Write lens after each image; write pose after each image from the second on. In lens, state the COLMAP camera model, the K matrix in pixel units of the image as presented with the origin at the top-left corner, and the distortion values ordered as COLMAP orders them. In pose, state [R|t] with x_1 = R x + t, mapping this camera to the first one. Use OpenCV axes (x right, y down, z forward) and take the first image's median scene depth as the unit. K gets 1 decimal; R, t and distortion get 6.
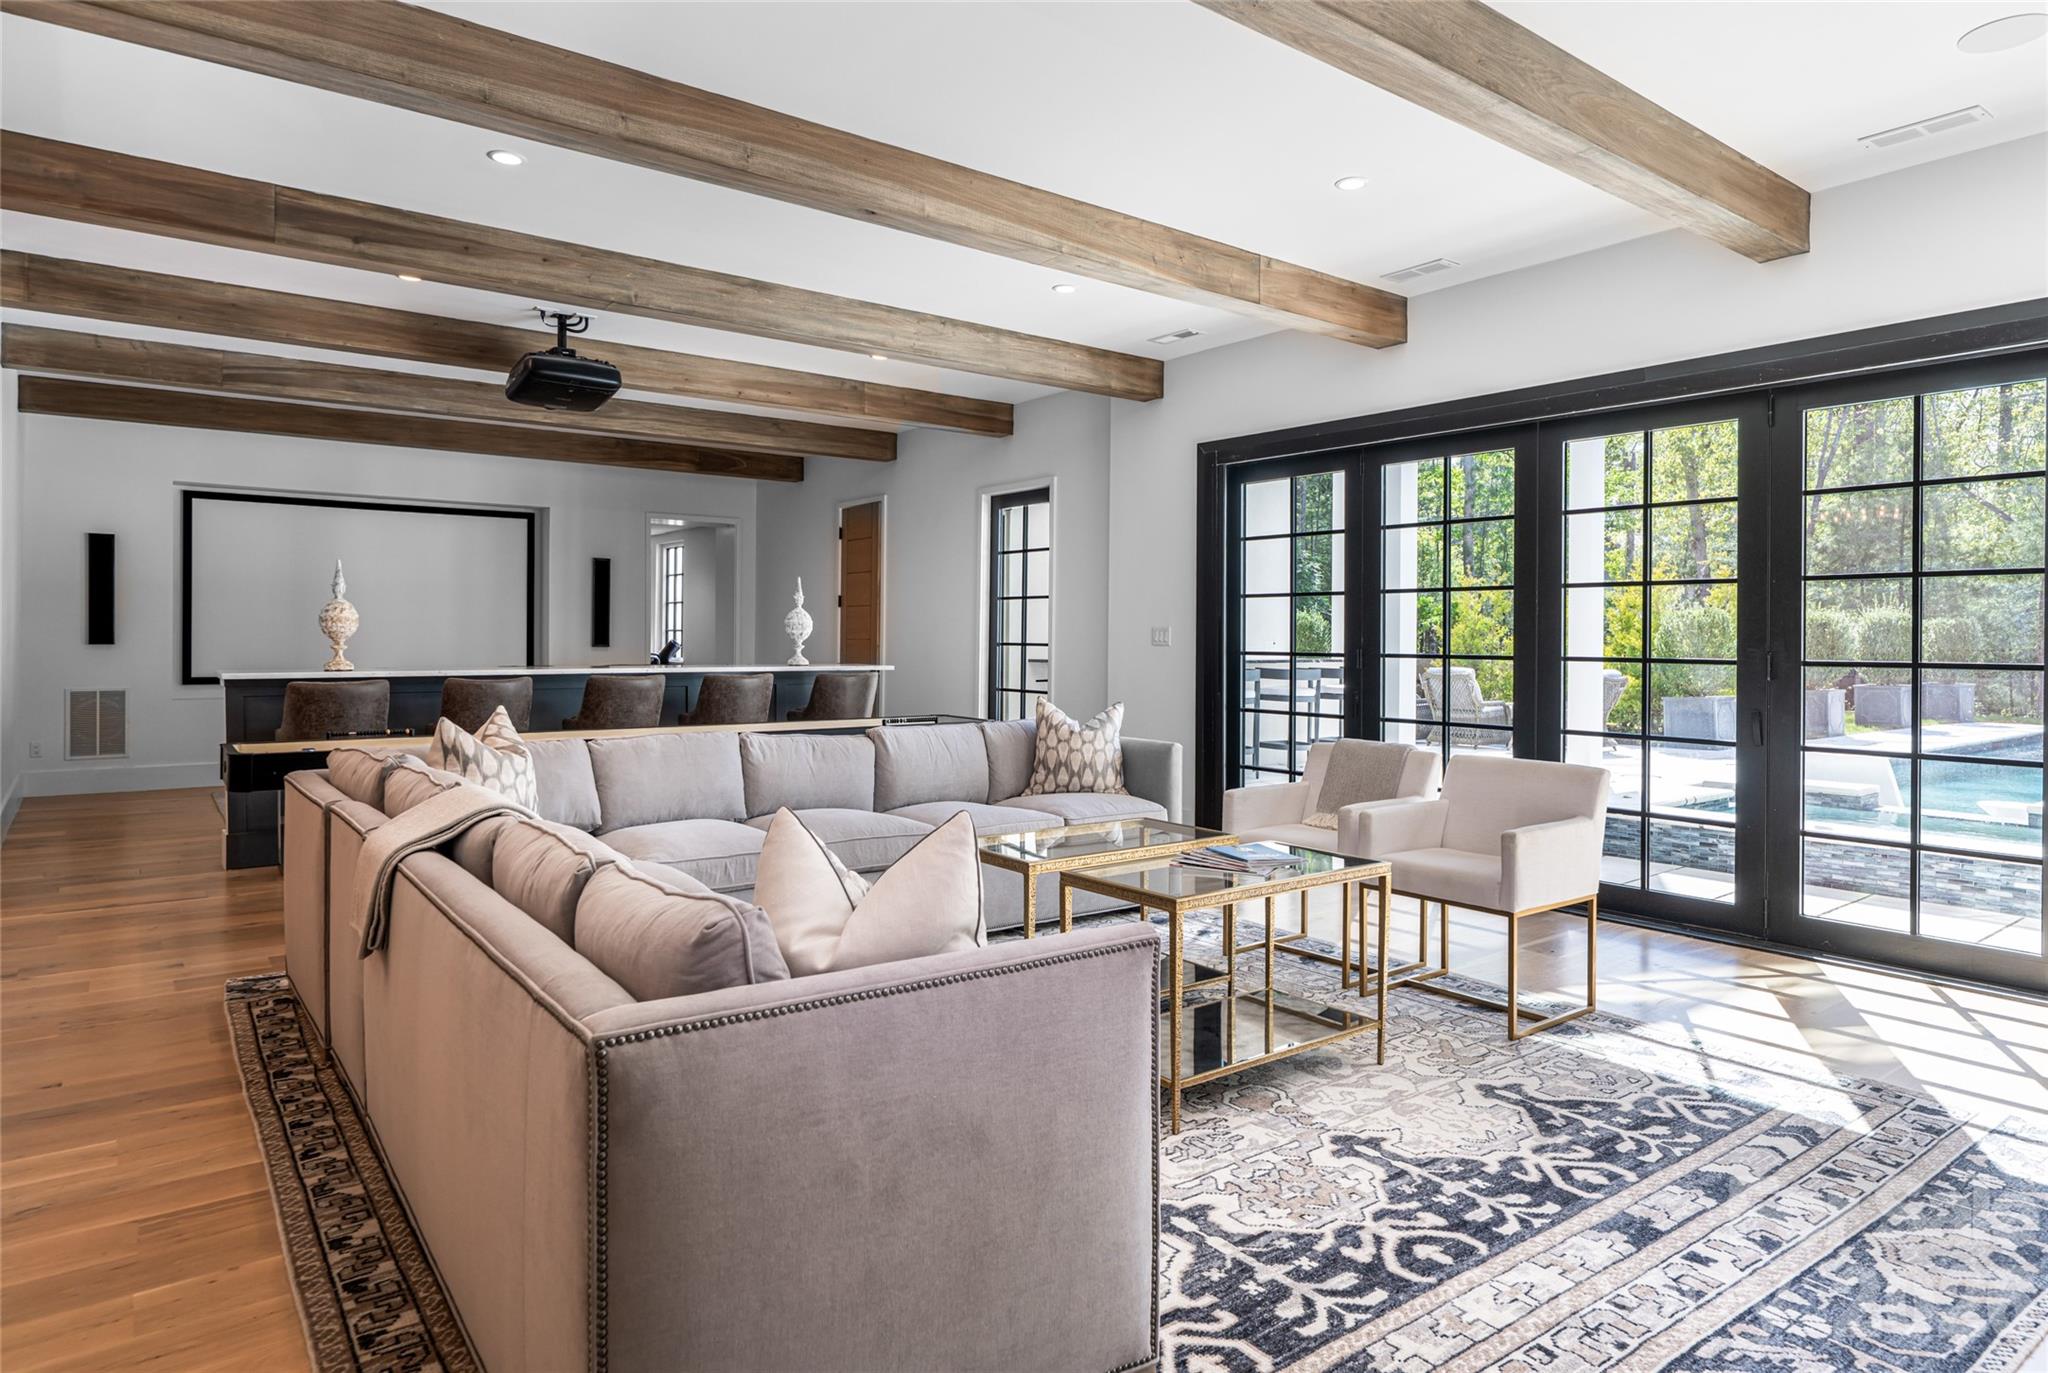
lens RADIAL K [[1208.1, 0, 1029.0], [0, 1208.1, 639.8], [0, 0, 1]] dist [0.006831, -0.005849]
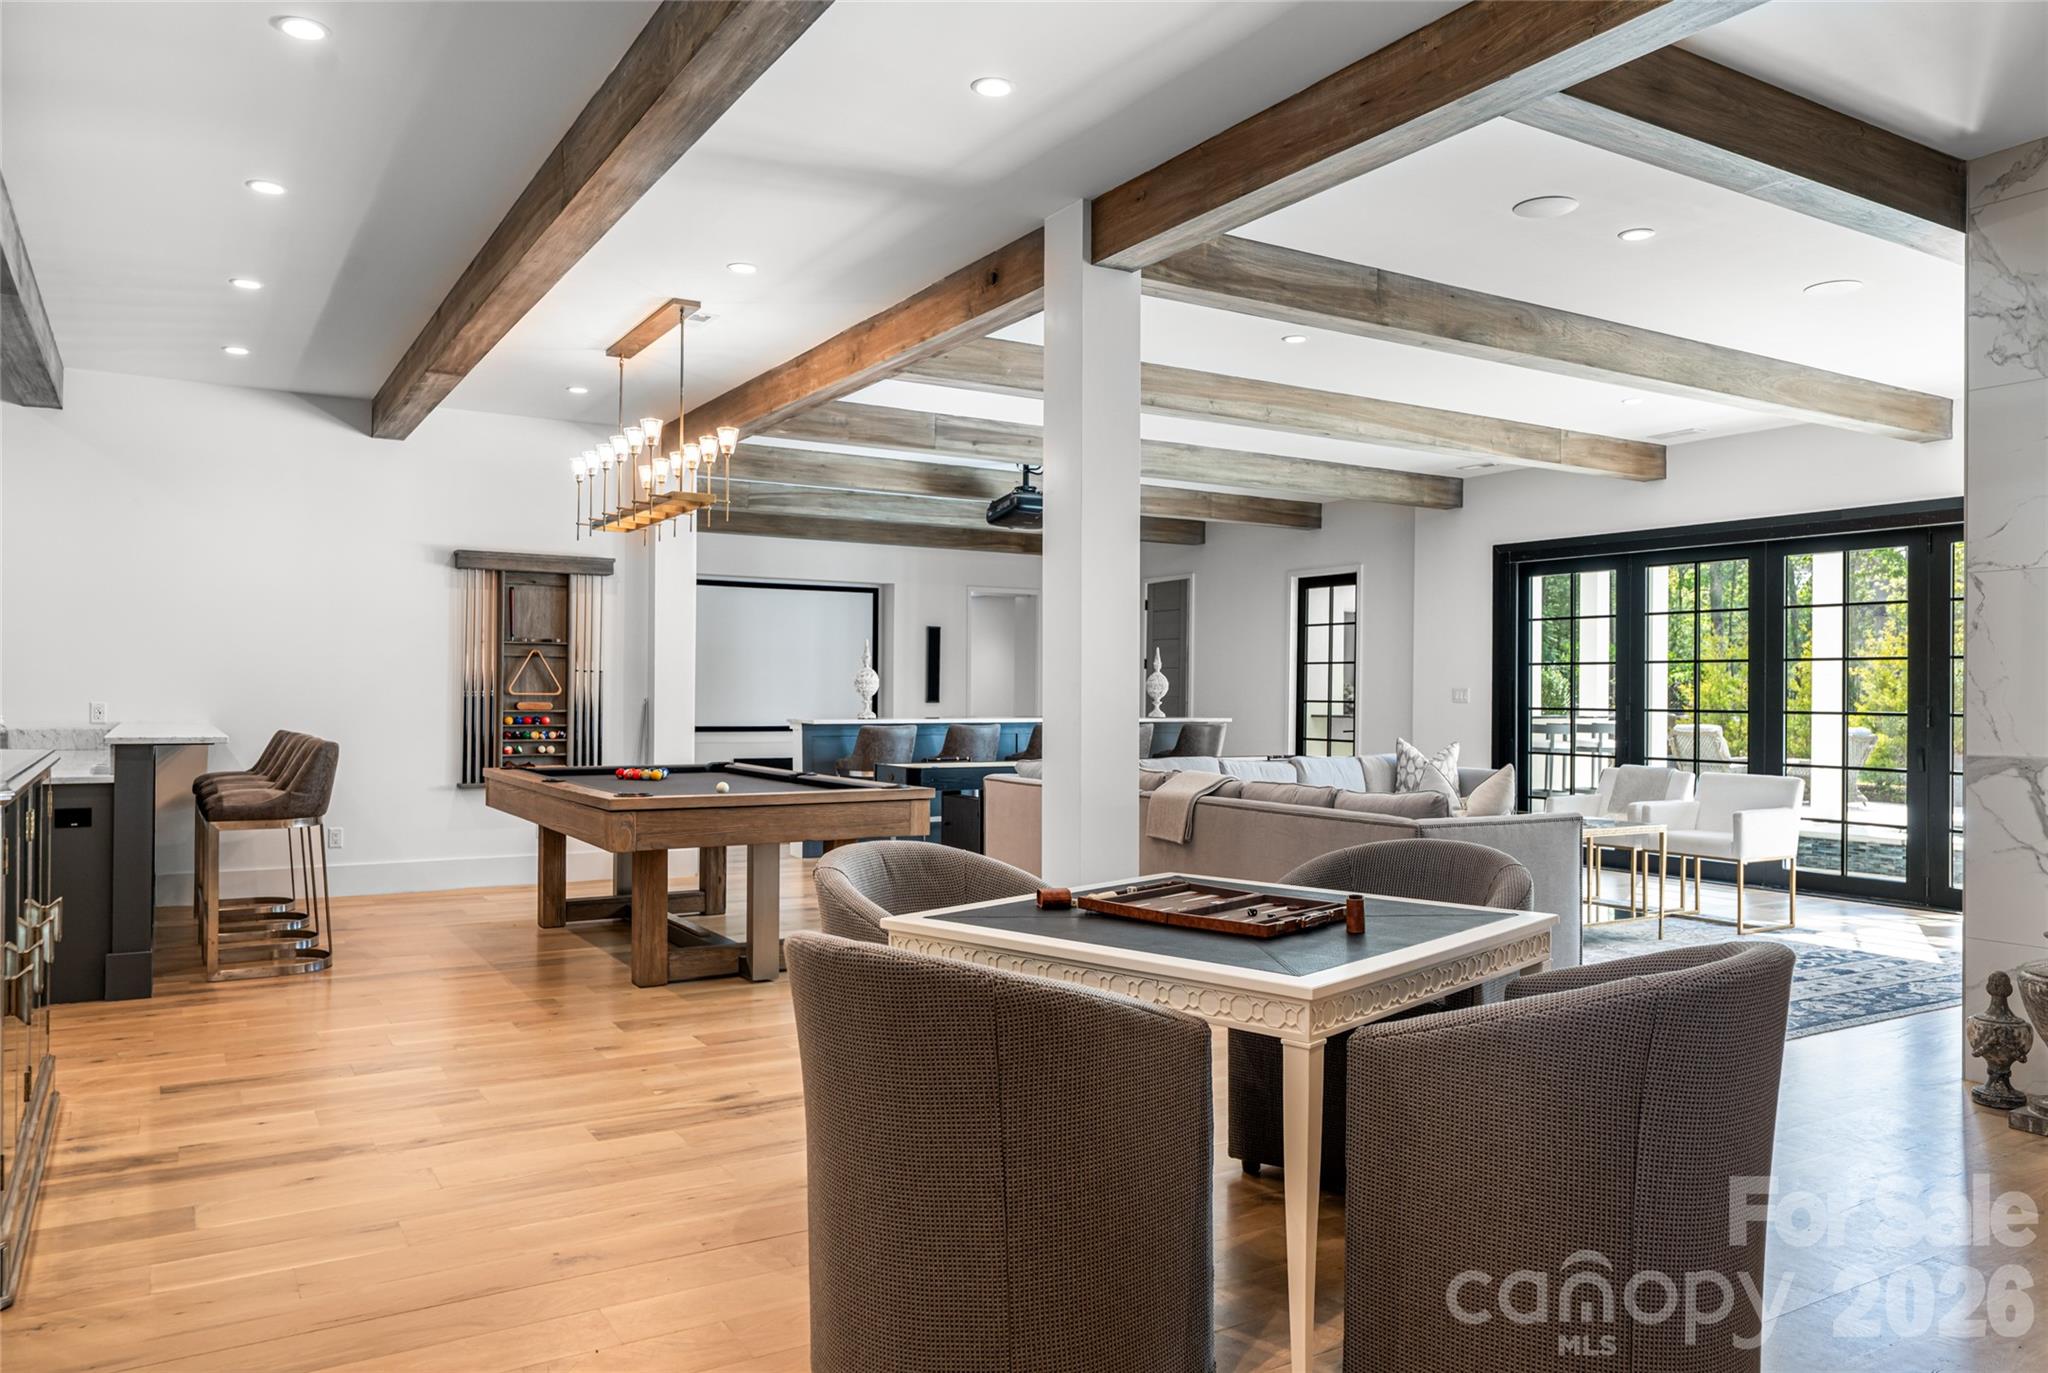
lens RADIAL K [[1413.3, 0, 1017.2], [0, 1413.3, 688.6], [0, 0, 1]] dist [-0.003131, -0.000935]
pose [[0.993676, 0.002694, -0.112249, -0.227205], [-0.003378, 0.999977, -0.005909, 0.000192], [0.112230, 0.006250, 0.993663, -0.638785]]
